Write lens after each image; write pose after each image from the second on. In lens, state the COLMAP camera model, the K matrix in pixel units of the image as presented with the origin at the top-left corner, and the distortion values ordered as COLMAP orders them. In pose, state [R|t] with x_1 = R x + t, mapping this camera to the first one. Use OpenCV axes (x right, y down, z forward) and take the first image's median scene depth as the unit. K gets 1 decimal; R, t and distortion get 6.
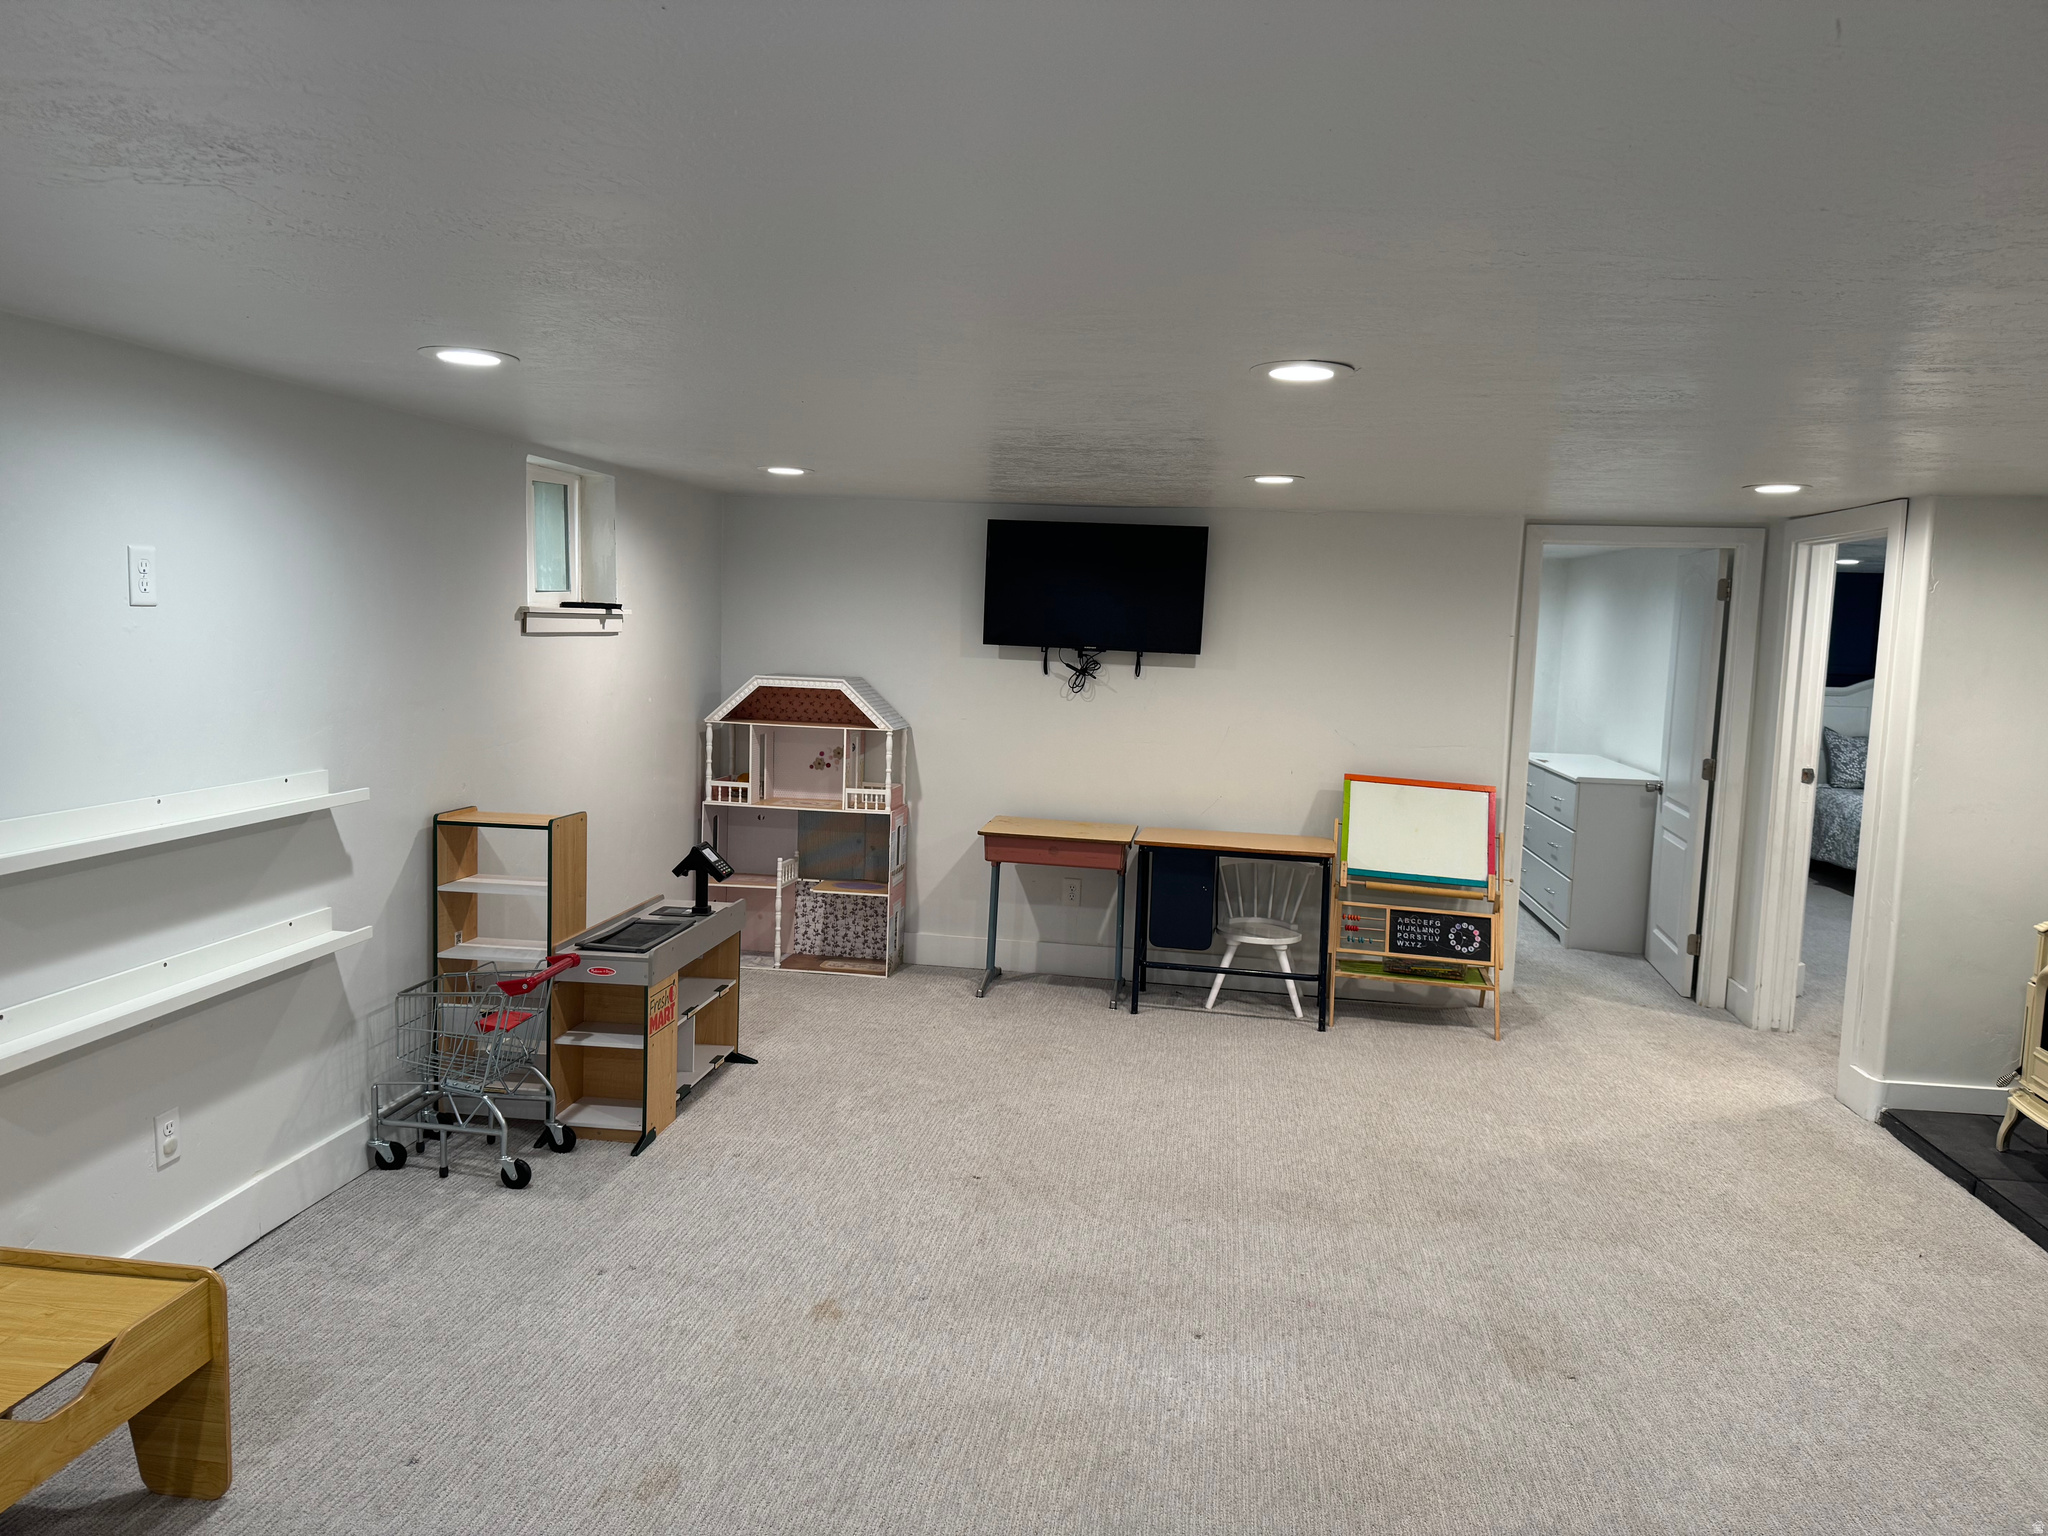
lens RADIAL K [[1448.4, 0, 1024.0], [0, 1448.4, 768.0], [0, 0, 1]] dist [0.106054, -0.104147]
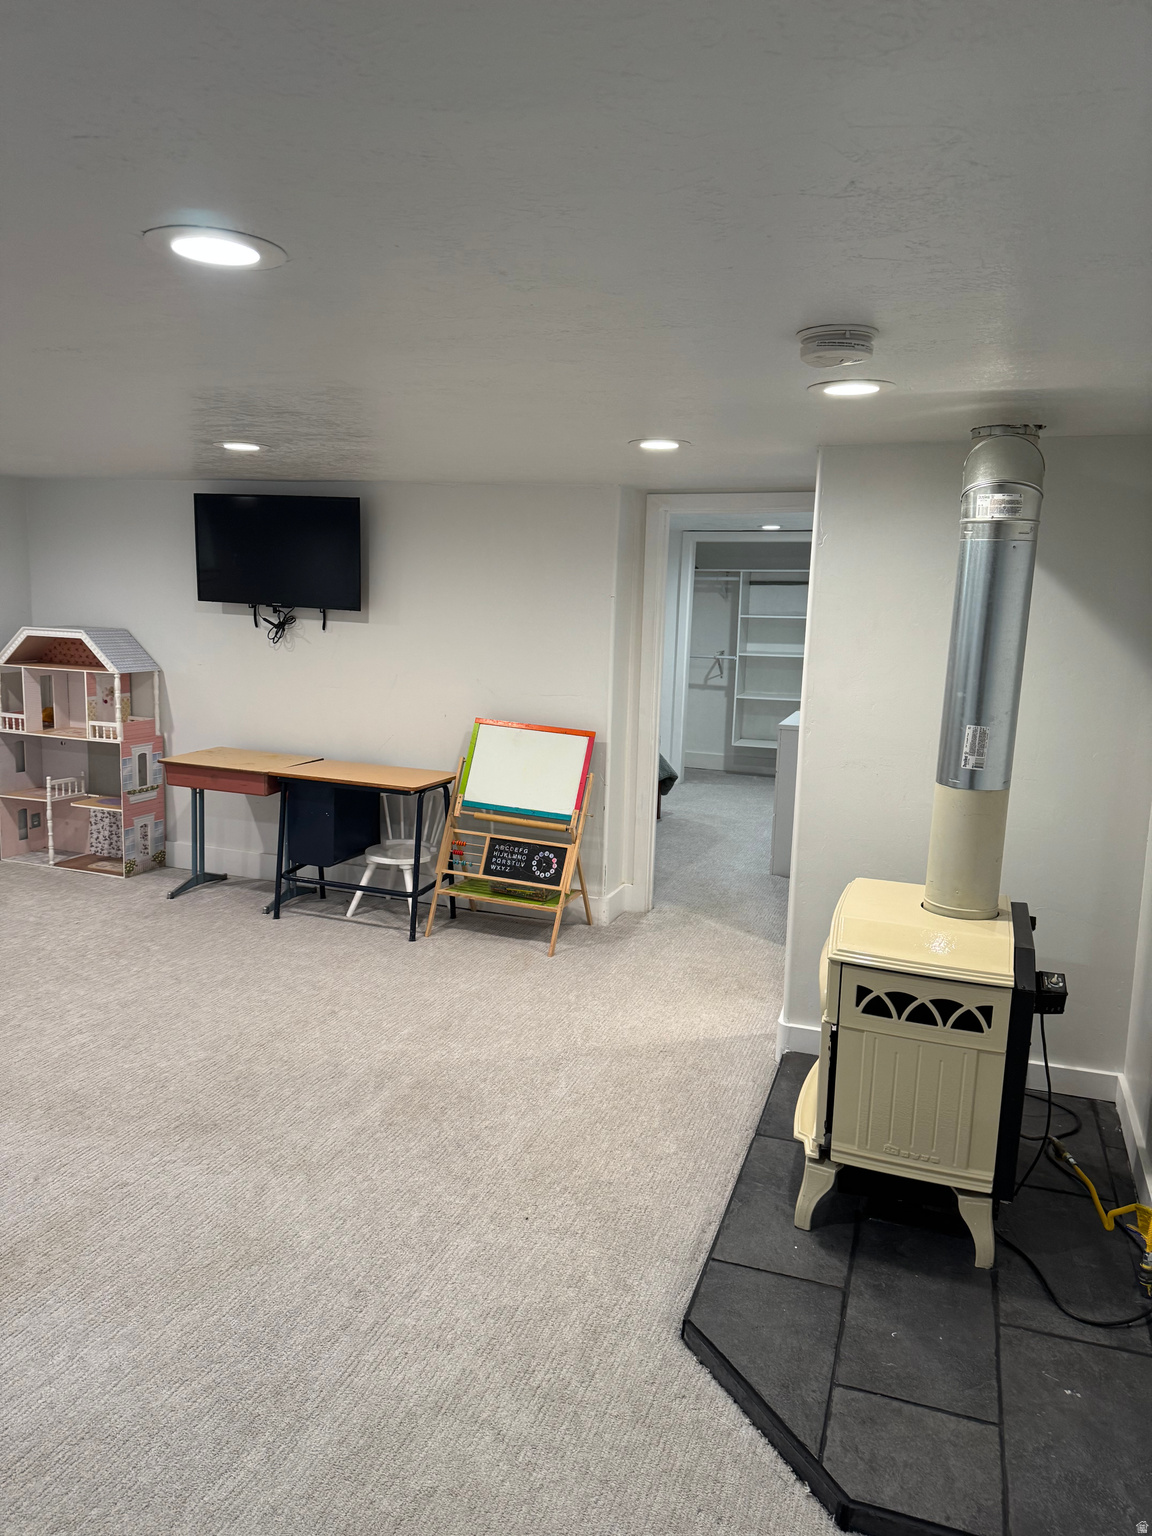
lens RADIAL K [[1086.3, 0, 576.0], [0, 1086.3, 768.0], [0, 0, 1]] dist [0.106054, -0.104147]
pose [[0.982272, 0.027343, -0.185456, 0.462229], [-0.017062, 0.998239, 0.056812, -0.006236], [0.186683, -0.052641, 0.981009, 0.178781]]
